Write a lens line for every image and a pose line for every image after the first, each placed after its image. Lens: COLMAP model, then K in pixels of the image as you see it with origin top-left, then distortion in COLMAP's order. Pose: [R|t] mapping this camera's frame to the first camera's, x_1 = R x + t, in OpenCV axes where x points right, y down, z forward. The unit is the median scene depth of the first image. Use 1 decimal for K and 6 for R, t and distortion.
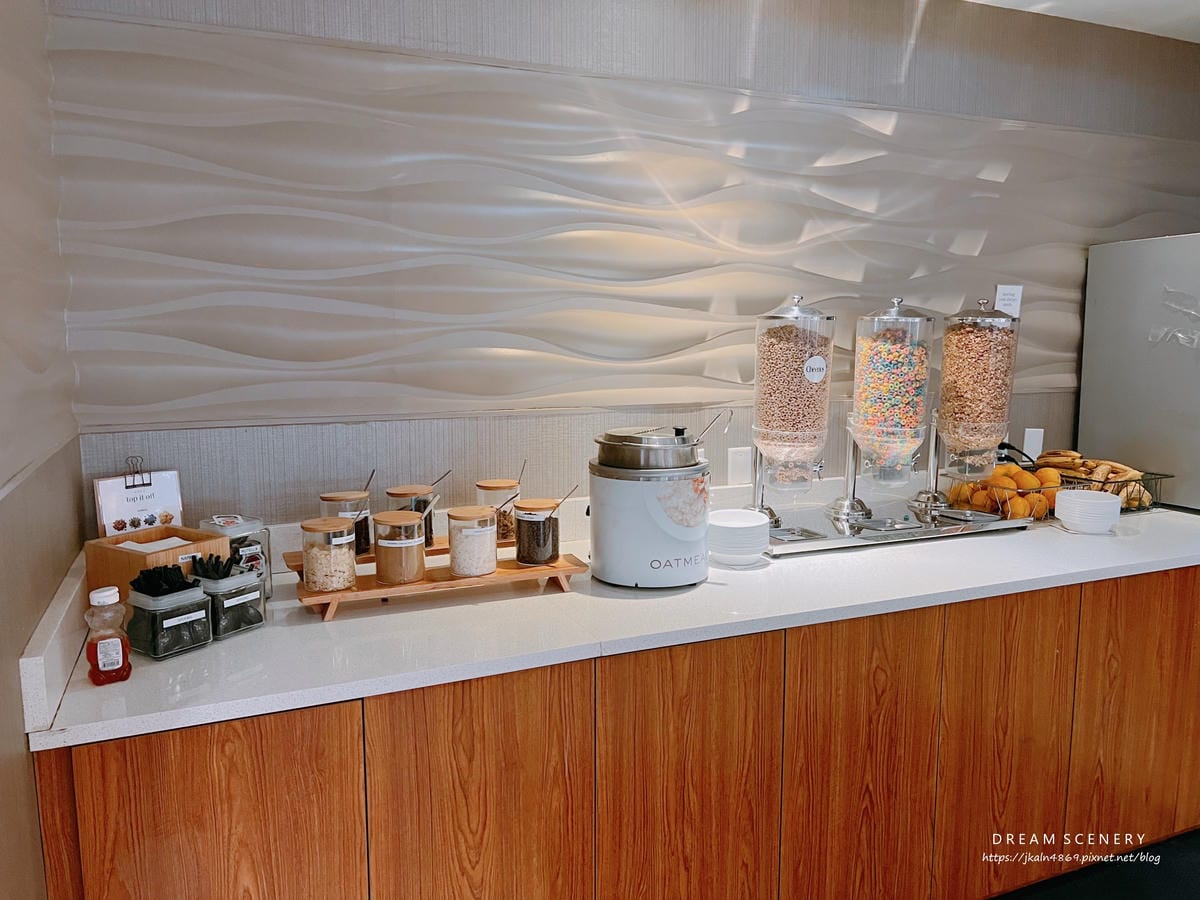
lens RADIAL K [[937.7, 0, 600.0], [0, 937.7, 450.0], [0, 0, 1]] dist [-0.001333, -0.001113]
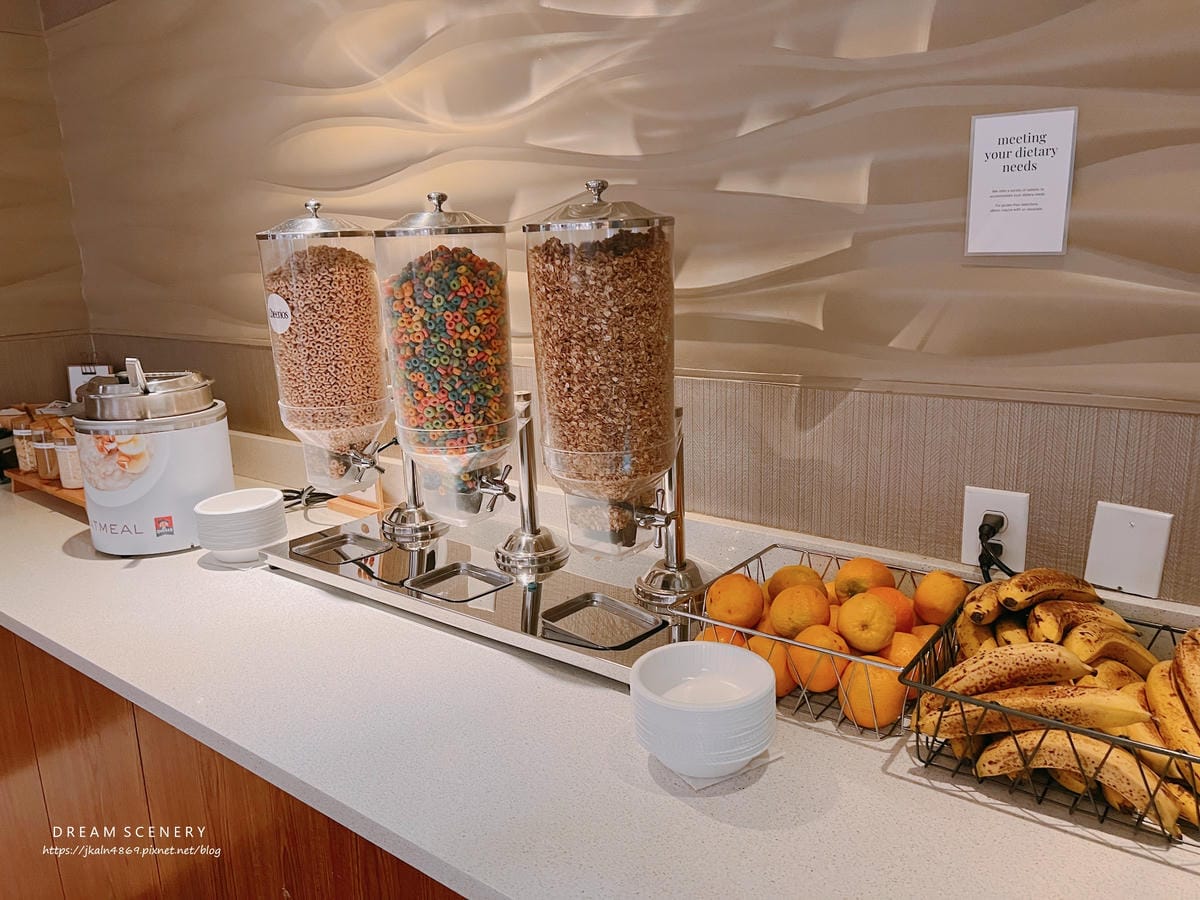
lens RADIAL K [[937.7, 0, 600.0], [0, 937.7, 450.0], [0, 0, 1]] dist [-0.001333, -0.001113]
pose [[0.460258, 0.177600, -0.869839, 0.827735], [-0.087708, 0.984089, 0.154519, -0.100602], [0.883442, 0.005173, 0.468512, 0.786314]]
